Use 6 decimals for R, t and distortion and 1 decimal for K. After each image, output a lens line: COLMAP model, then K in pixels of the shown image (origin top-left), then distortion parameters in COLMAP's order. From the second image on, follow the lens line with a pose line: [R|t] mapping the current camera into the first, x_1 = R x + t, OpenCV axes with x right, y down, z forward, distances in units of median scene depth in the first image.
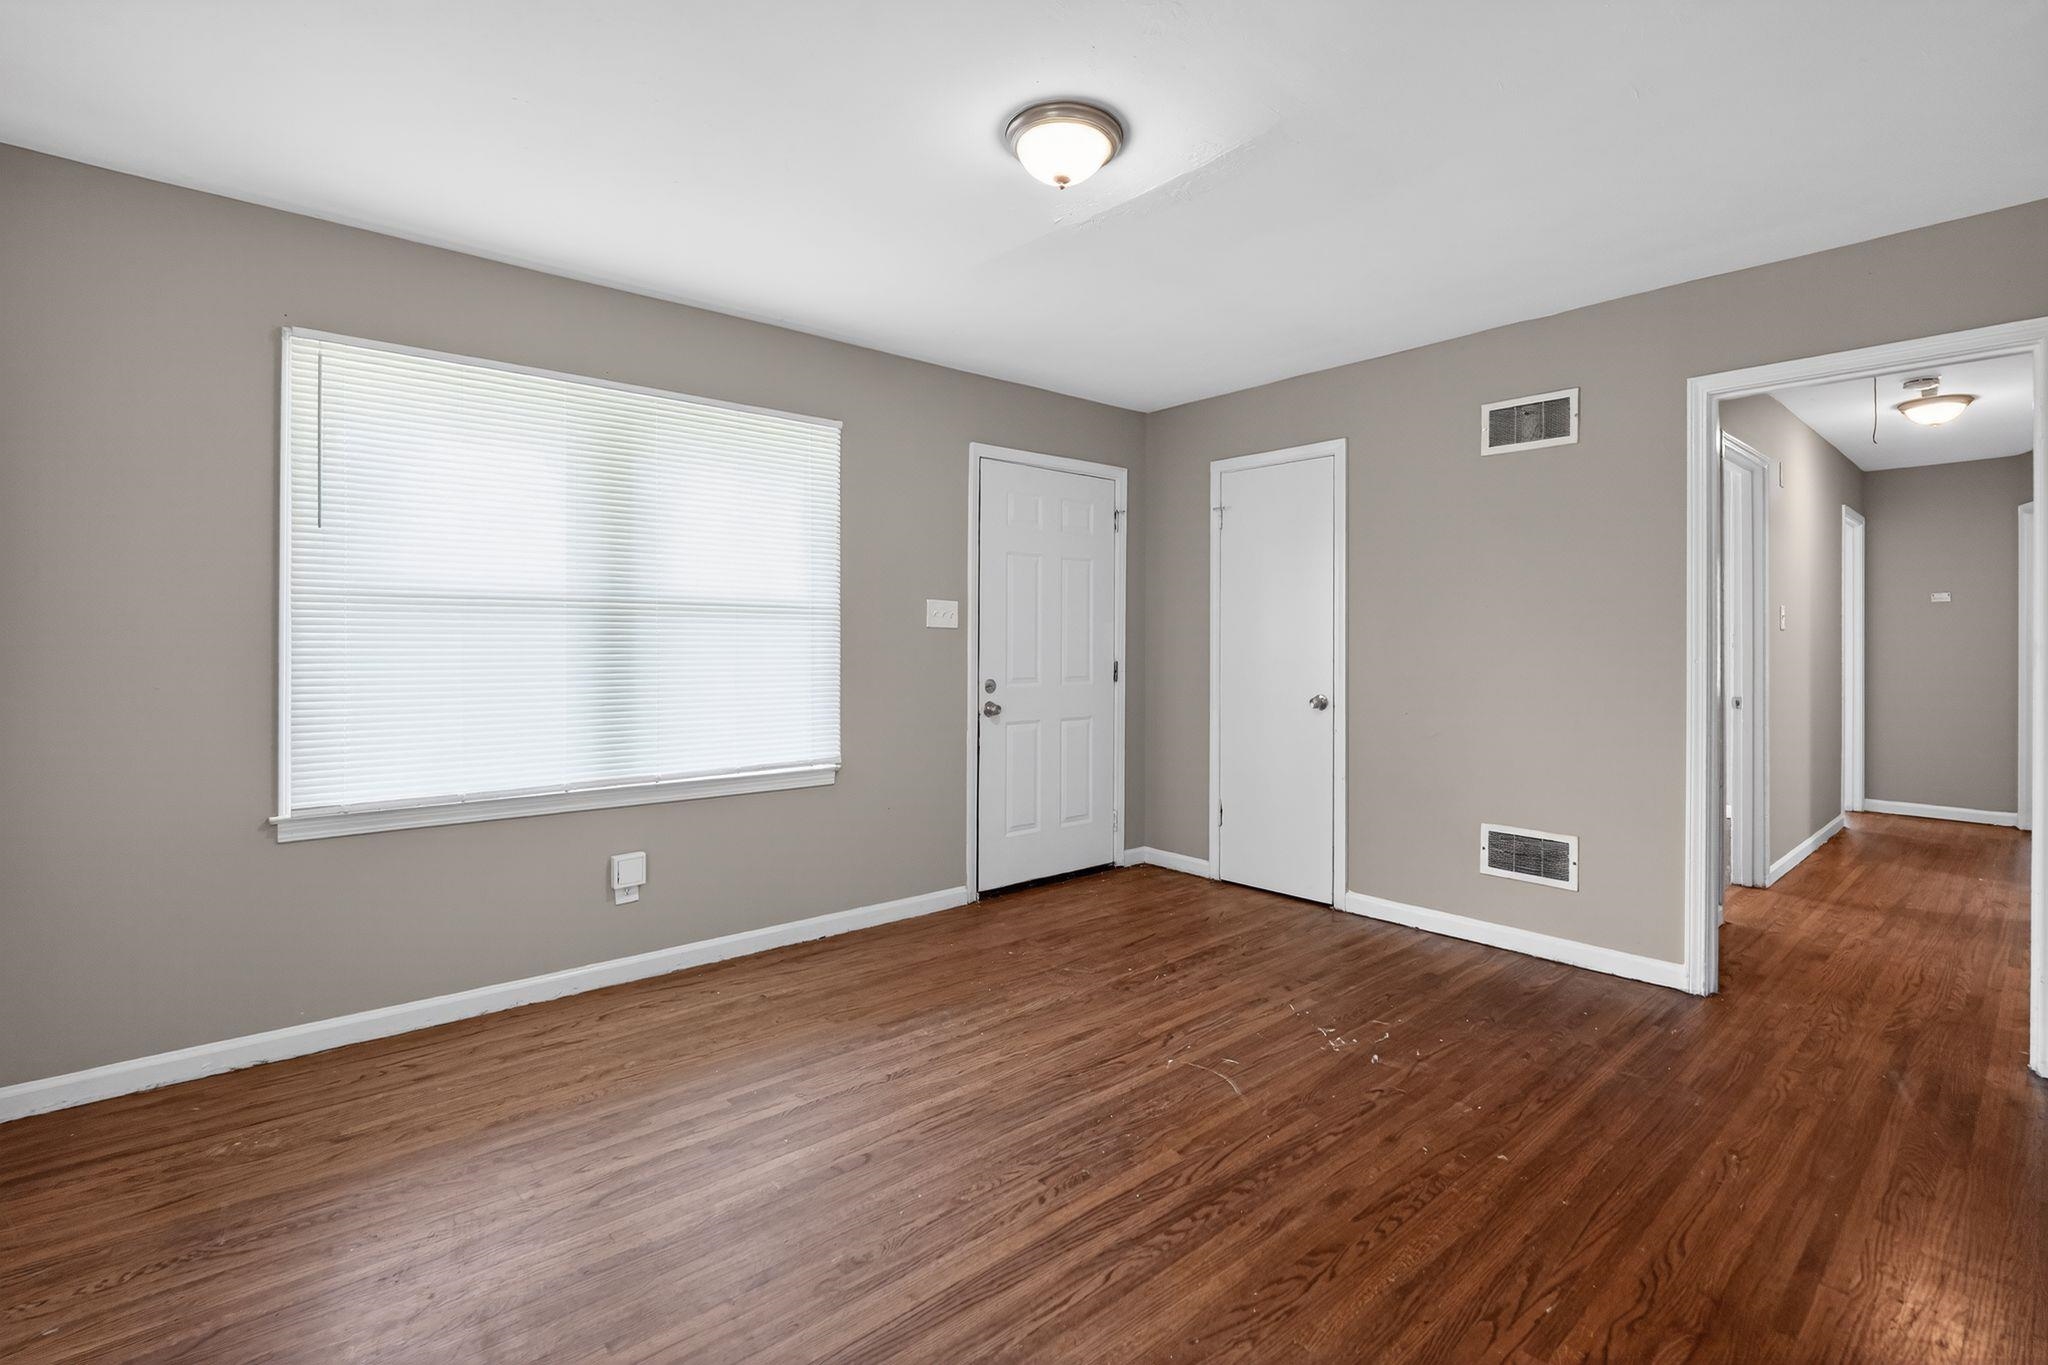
lens RADIAL K [[905.0, 0, 1030.6], [0, 905.0, 651.1], [0, 0, 1]] dist [-0.015014, 0.000400]
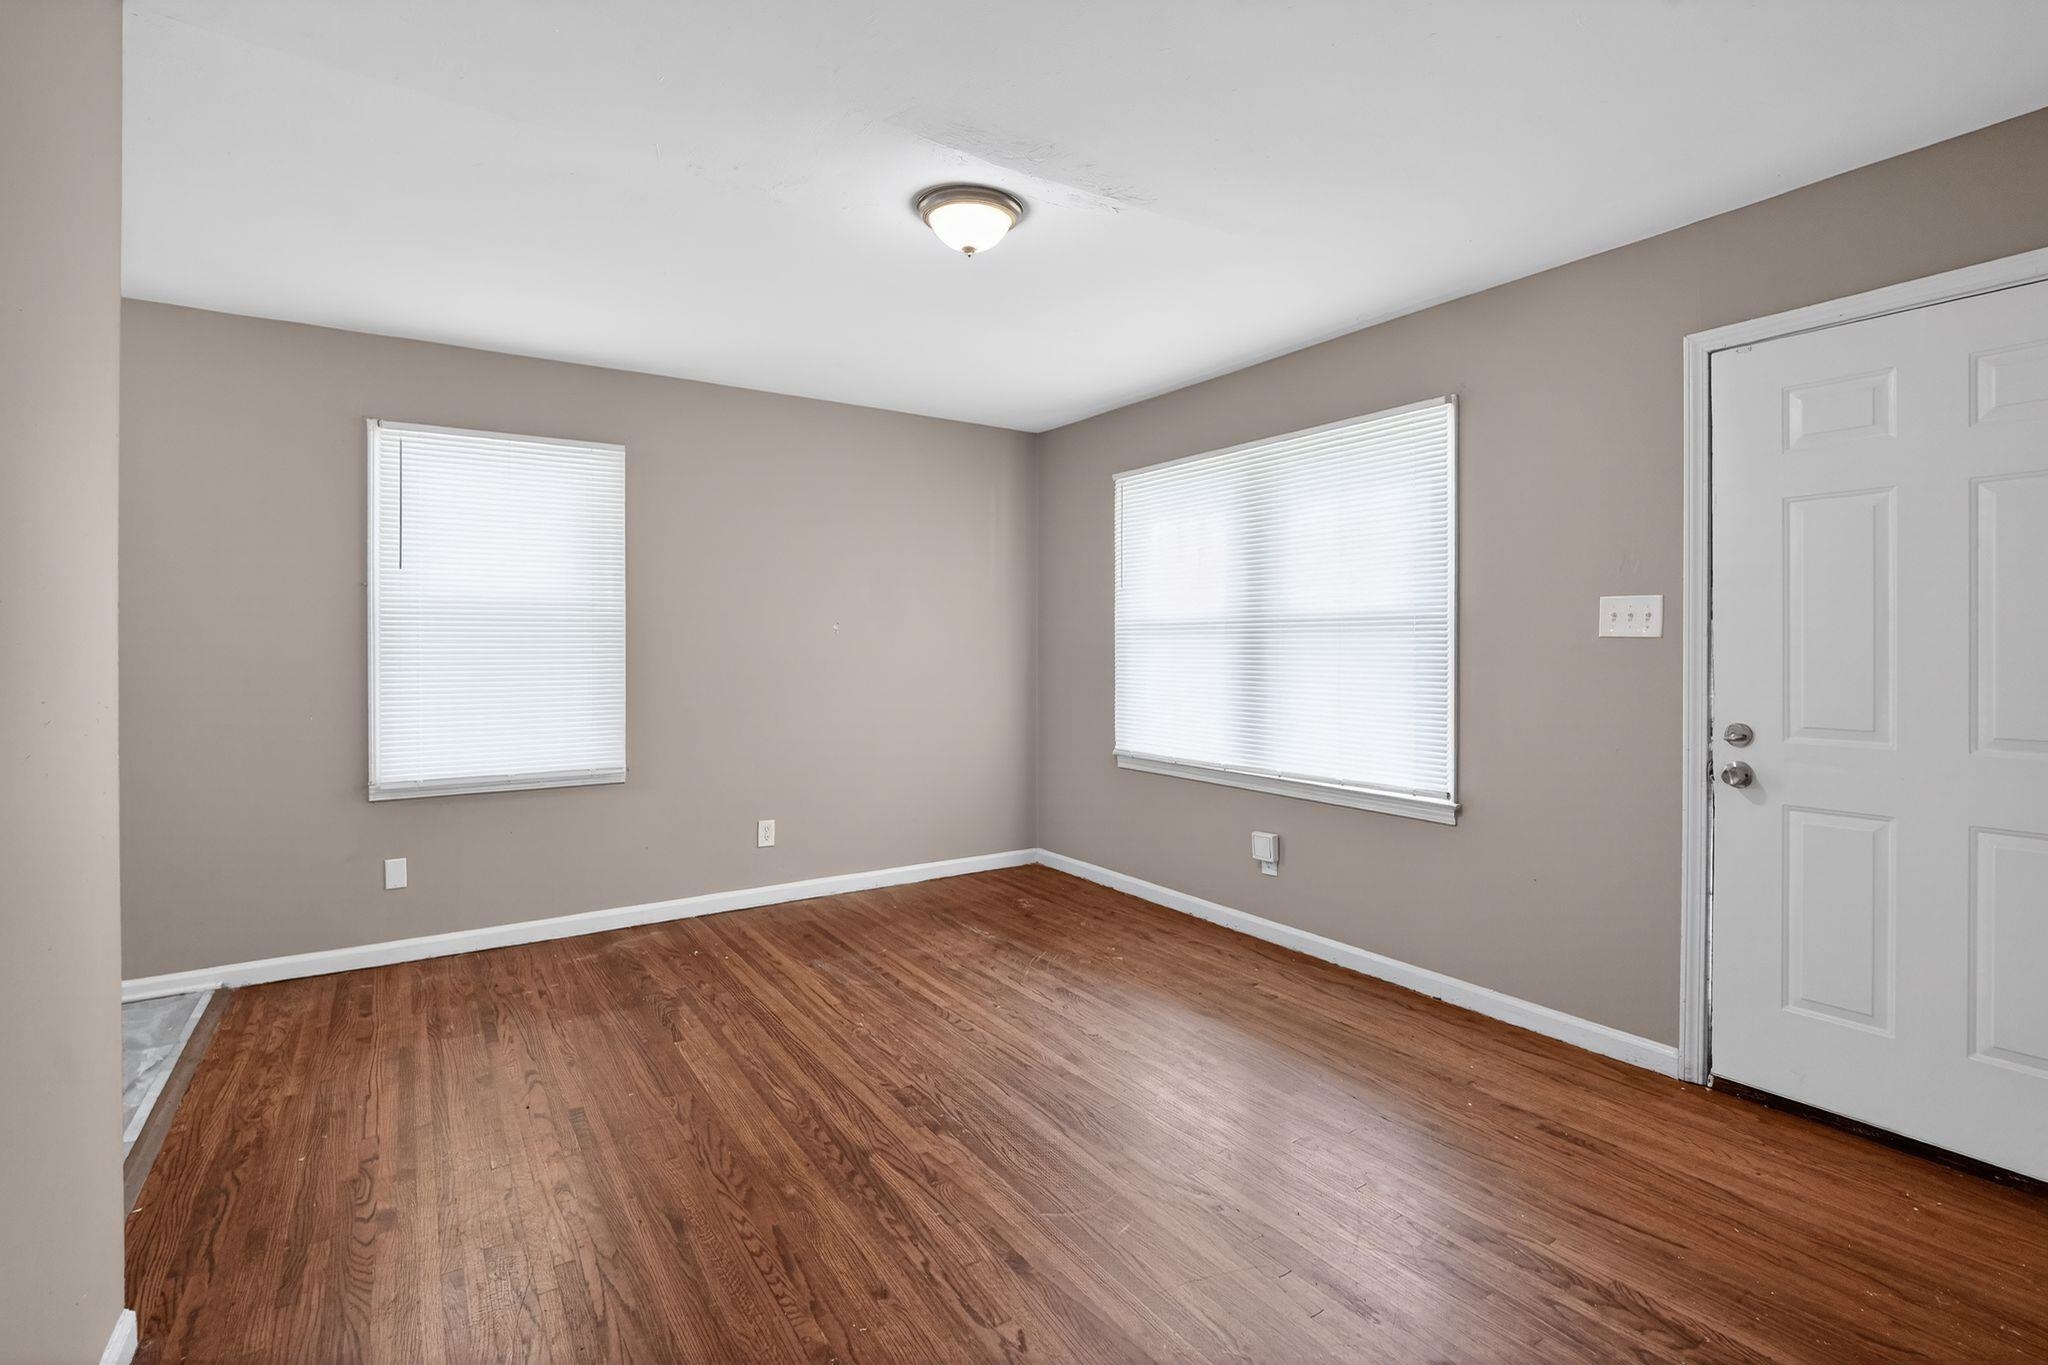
lens RADIAL K [[926.8, 0, 1022.7], [0, 926.8, 658.7], [0, 0, 1]] dist [-0.014114, 0.000529]
pose [[-0.110737, 0.011286, -0.993786, 0.802533], [-0.012794, 0.999836, 0.012780, -0.016515], [0.993767, 0.014130, -0.110575, 0.816909]]
